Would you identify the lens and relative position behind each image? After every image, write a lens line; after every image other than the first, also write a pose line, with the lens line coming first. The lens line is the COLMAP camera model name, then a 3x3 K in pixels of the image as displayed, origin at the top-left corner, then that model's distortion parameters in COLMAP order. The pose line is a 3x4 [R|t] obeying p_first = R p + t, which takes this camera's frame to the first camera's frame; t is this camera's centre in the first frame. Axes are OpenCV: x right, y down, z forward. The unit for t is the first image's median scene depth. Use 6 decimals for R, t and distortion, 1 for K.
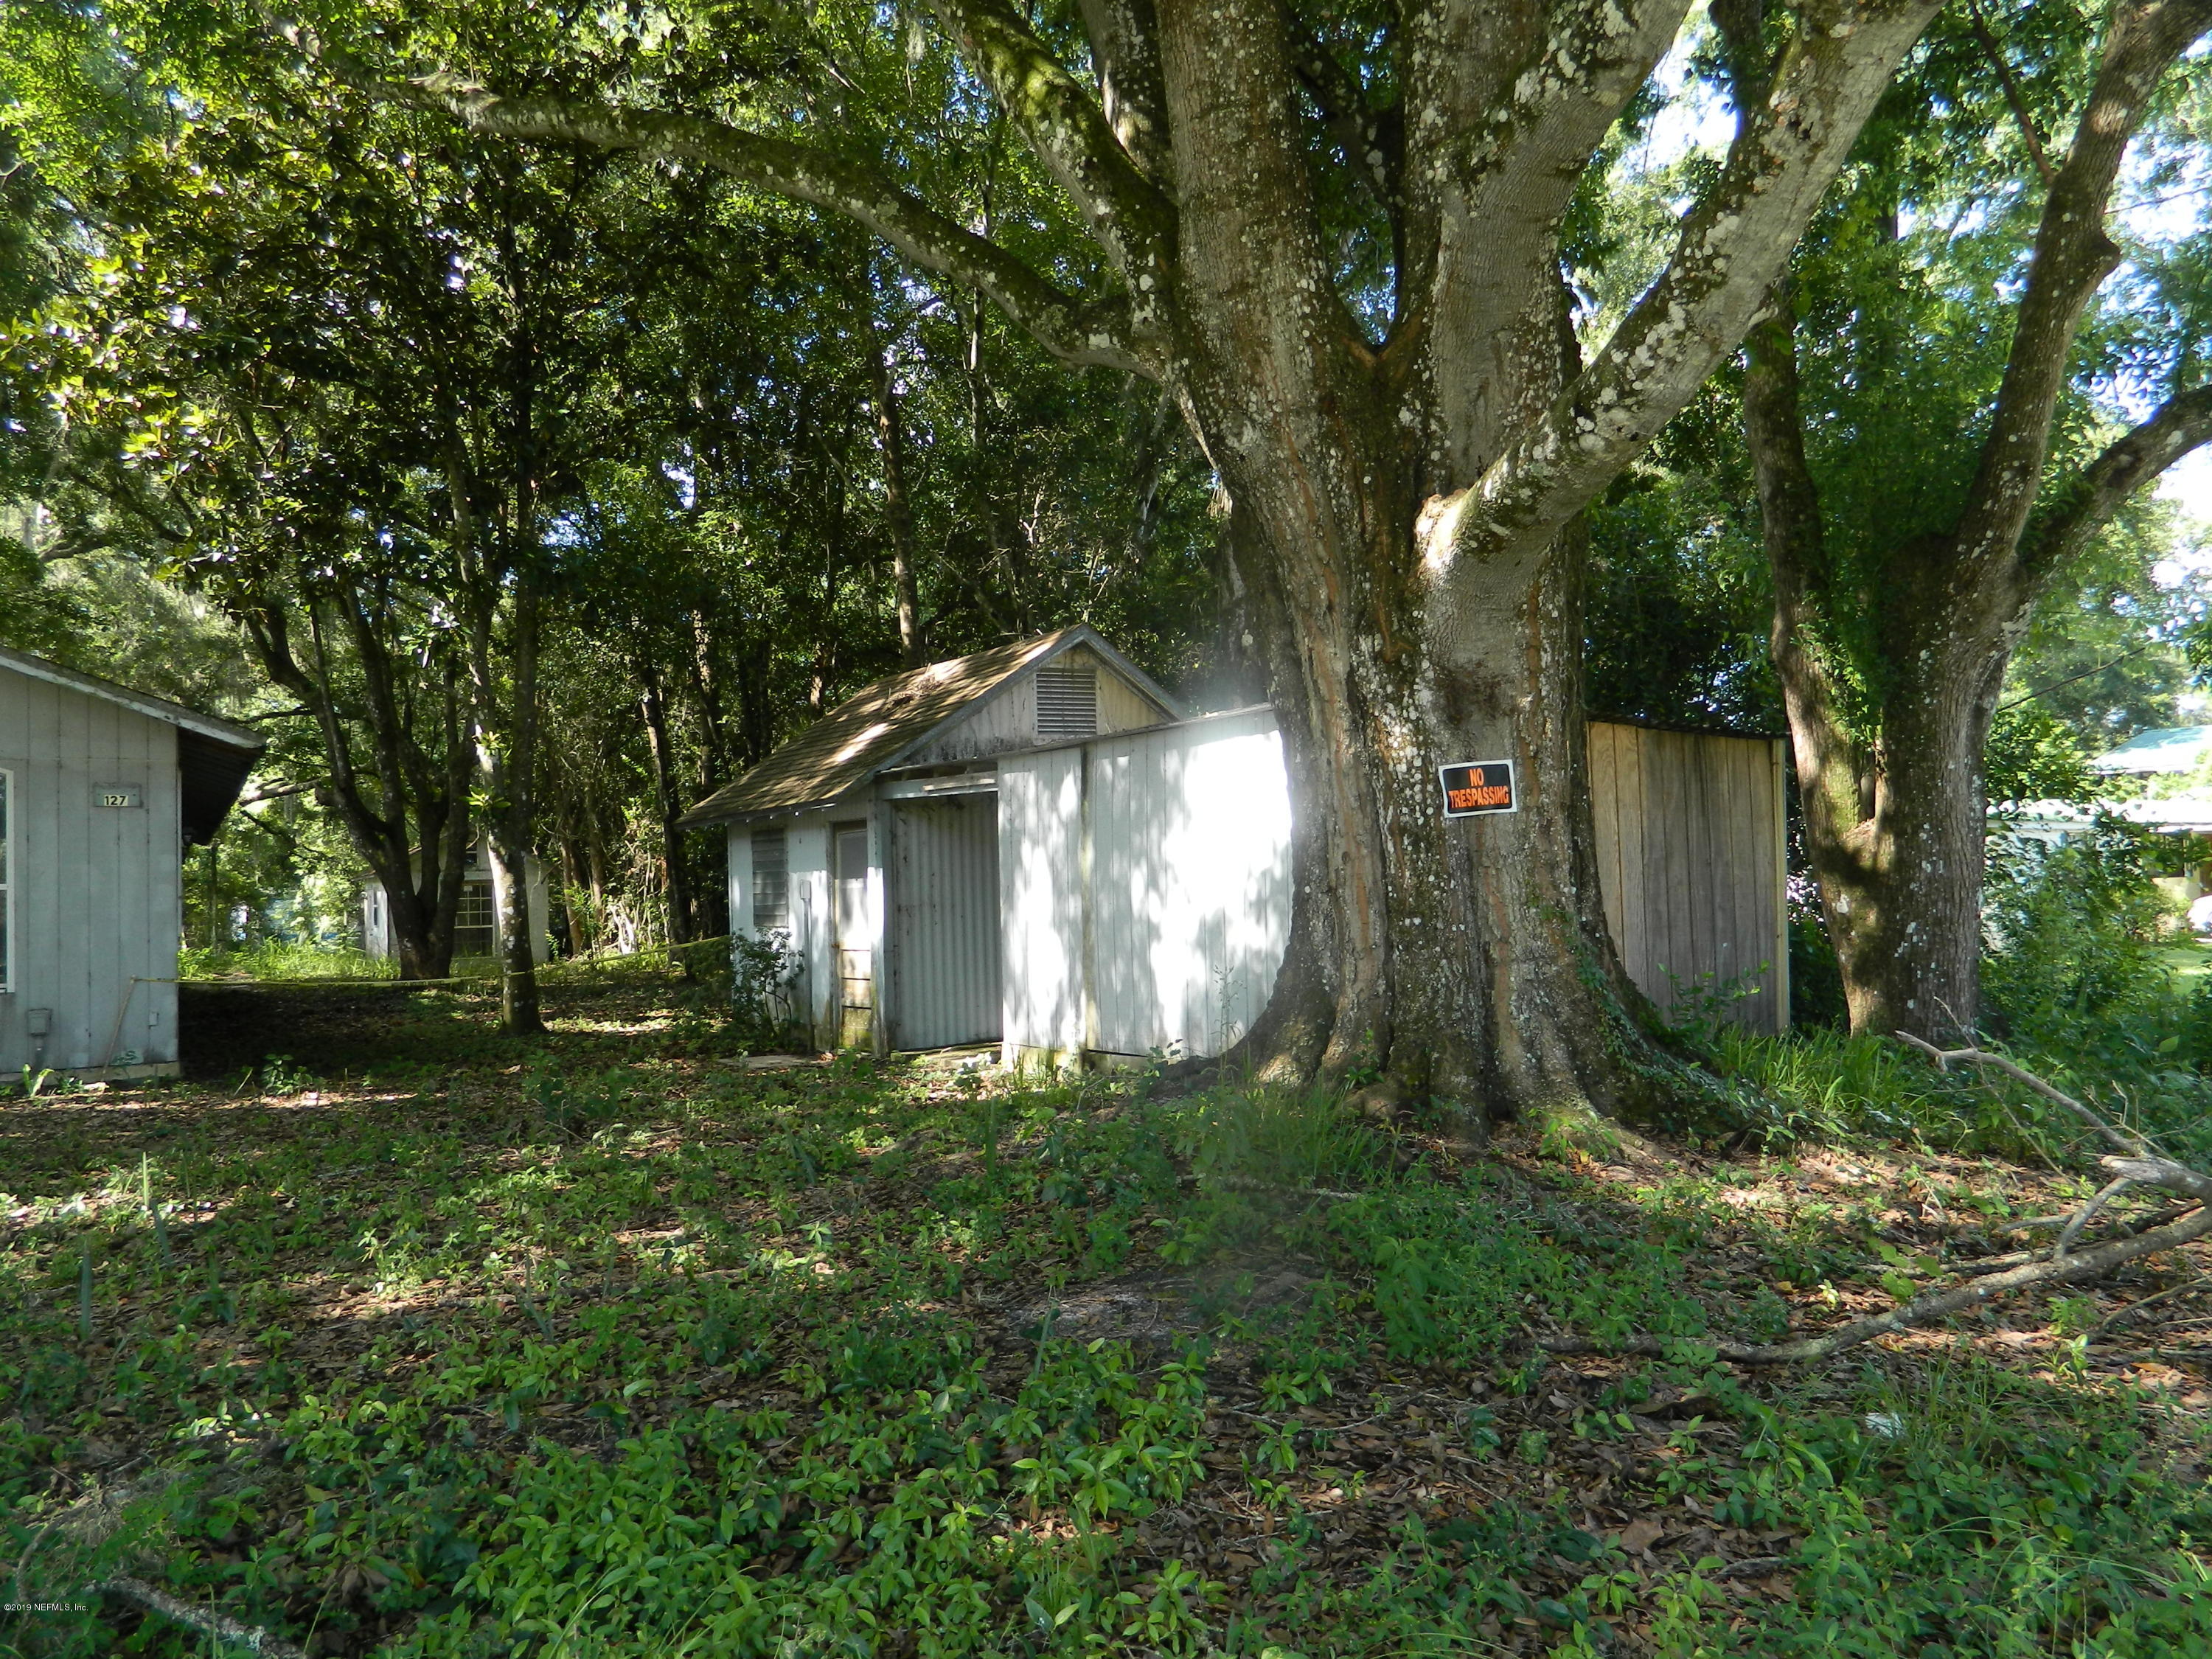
lens RADIAL K [[1693.0, 0, 1075.3], [0, 1693.0, 834.7], [0, 0, 1]] dist [0.012014, -0.010753]
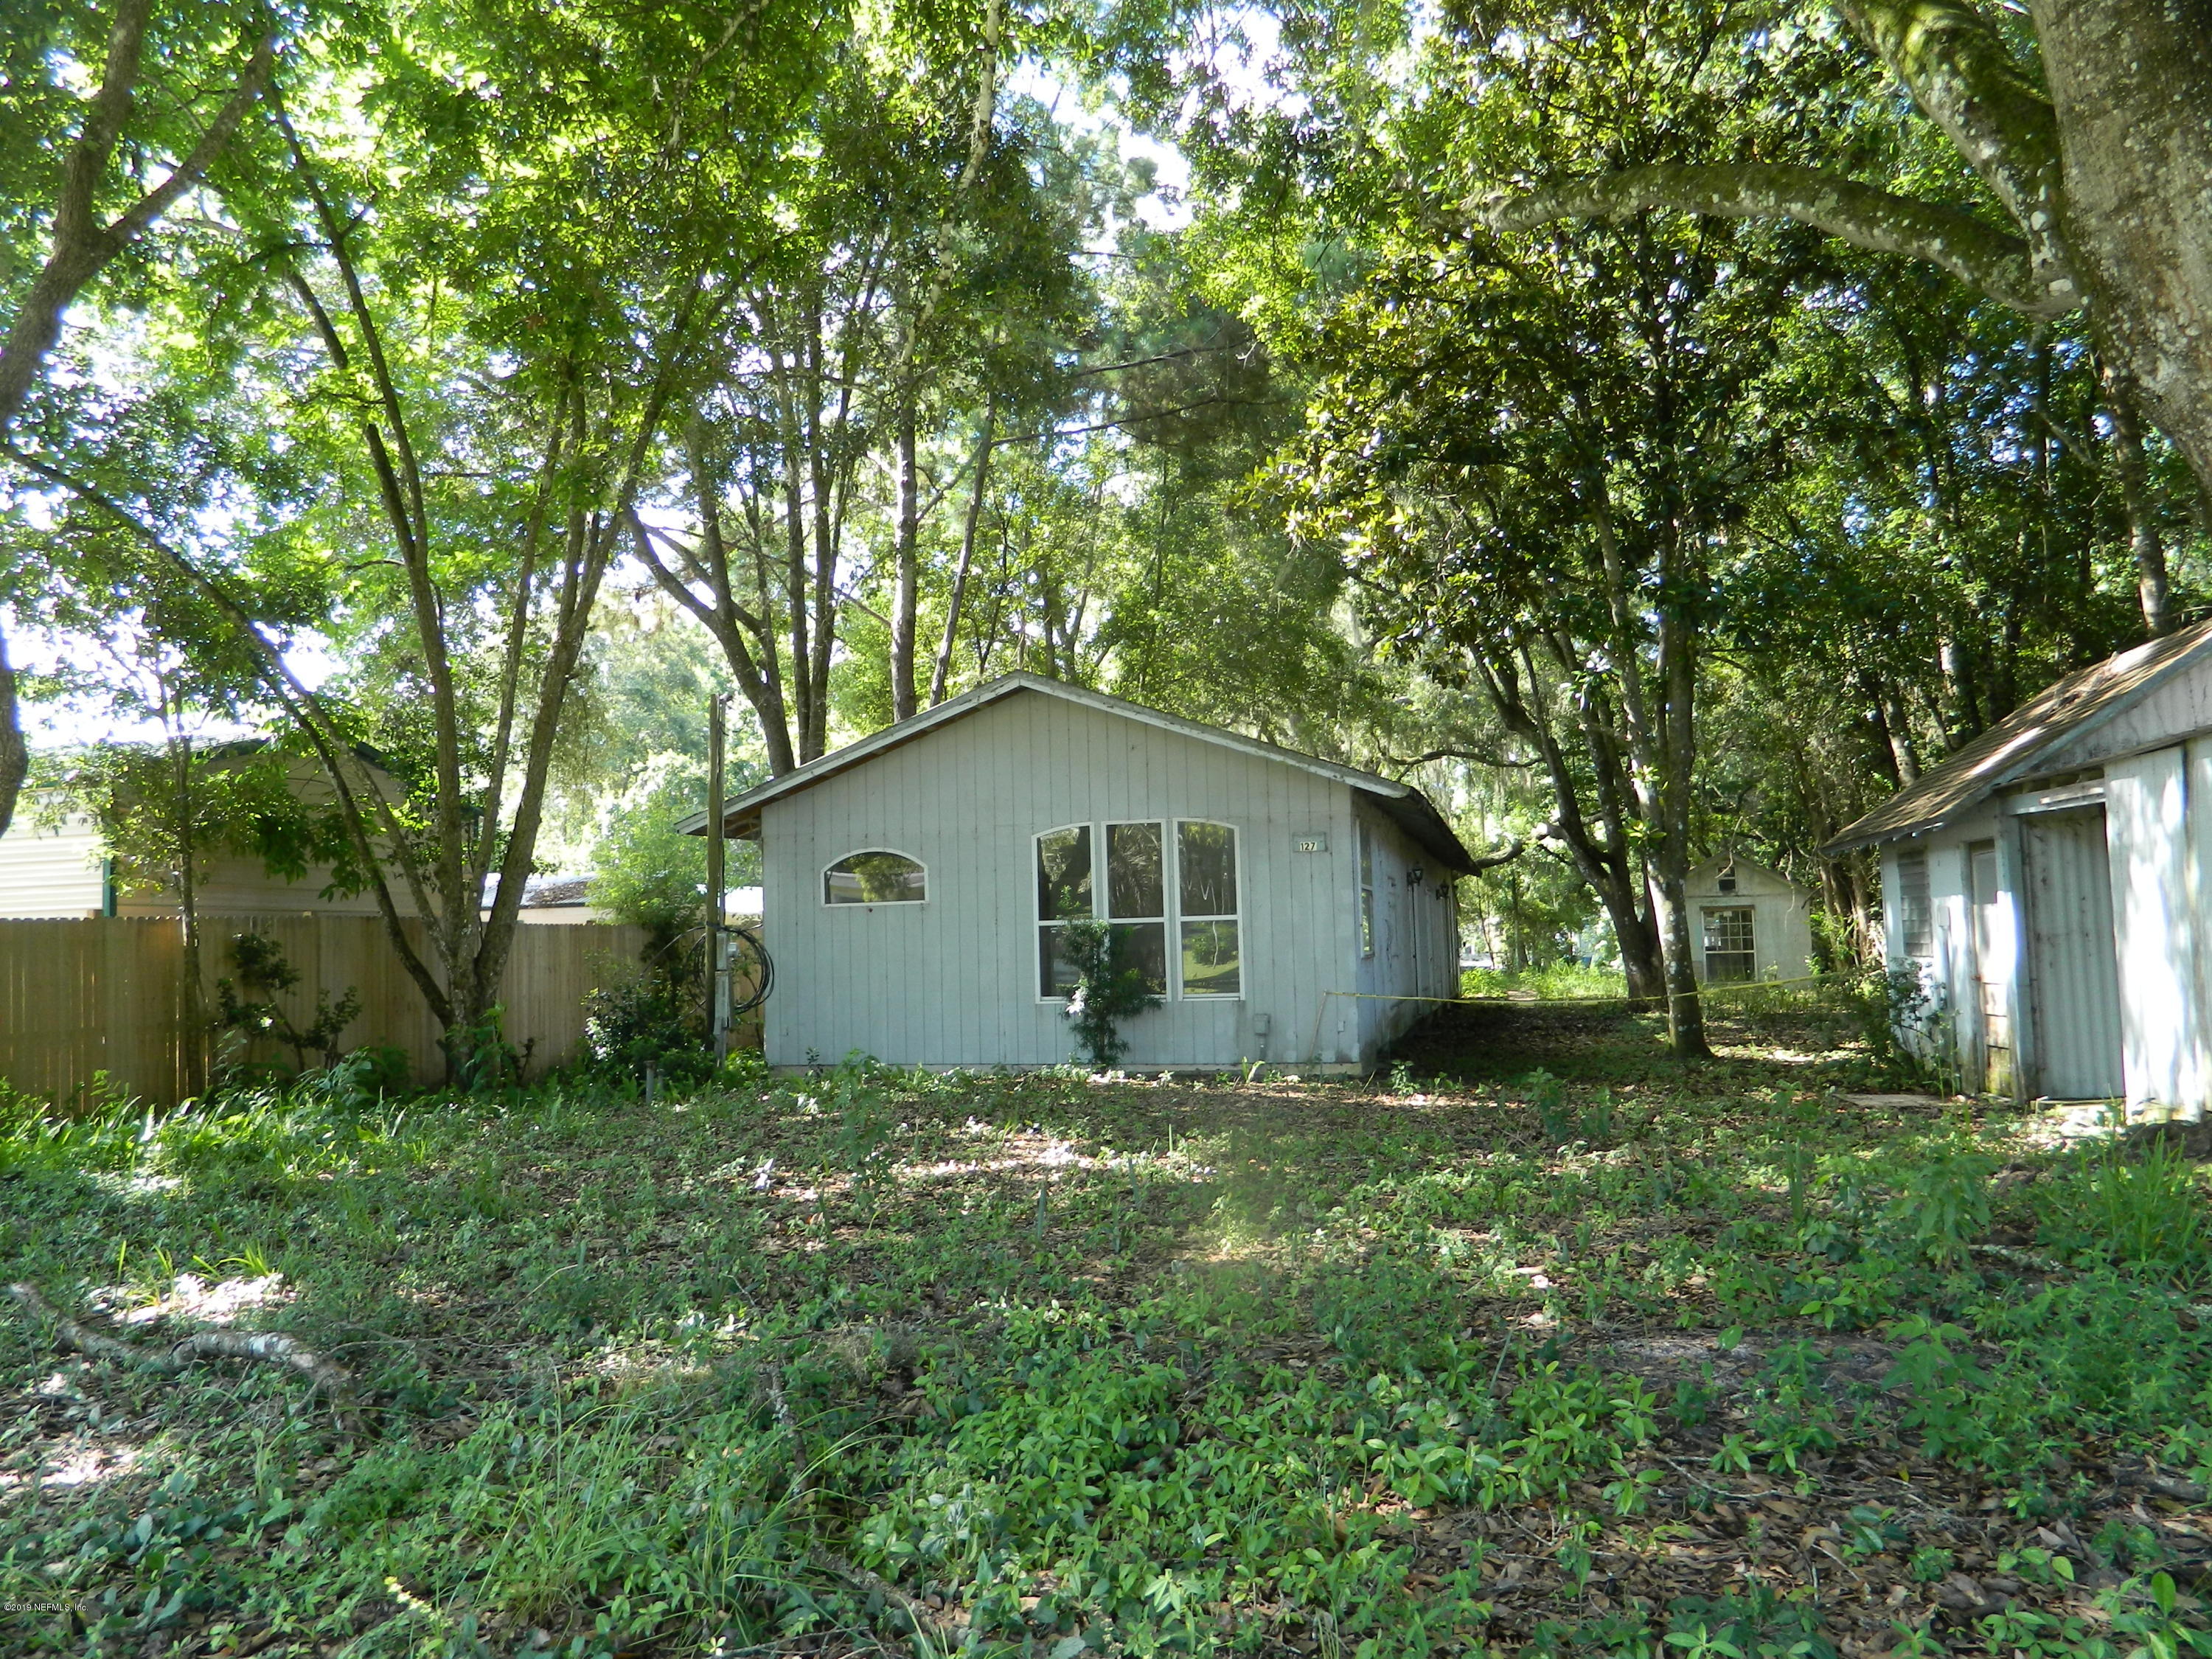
lens RADIAL K [[1693.0, 0, 1075.3], [0, 1693.0, 834.7], [0, 0, 1]] dist [0.012014, -0.010753]
pose [[0.697627, -0.039250, -0.715385, 0.183325], [0.029572, 0.999225, -0.025985, -0.001676], [0.715850, -0.003028, 0.698247, 0.021948]]
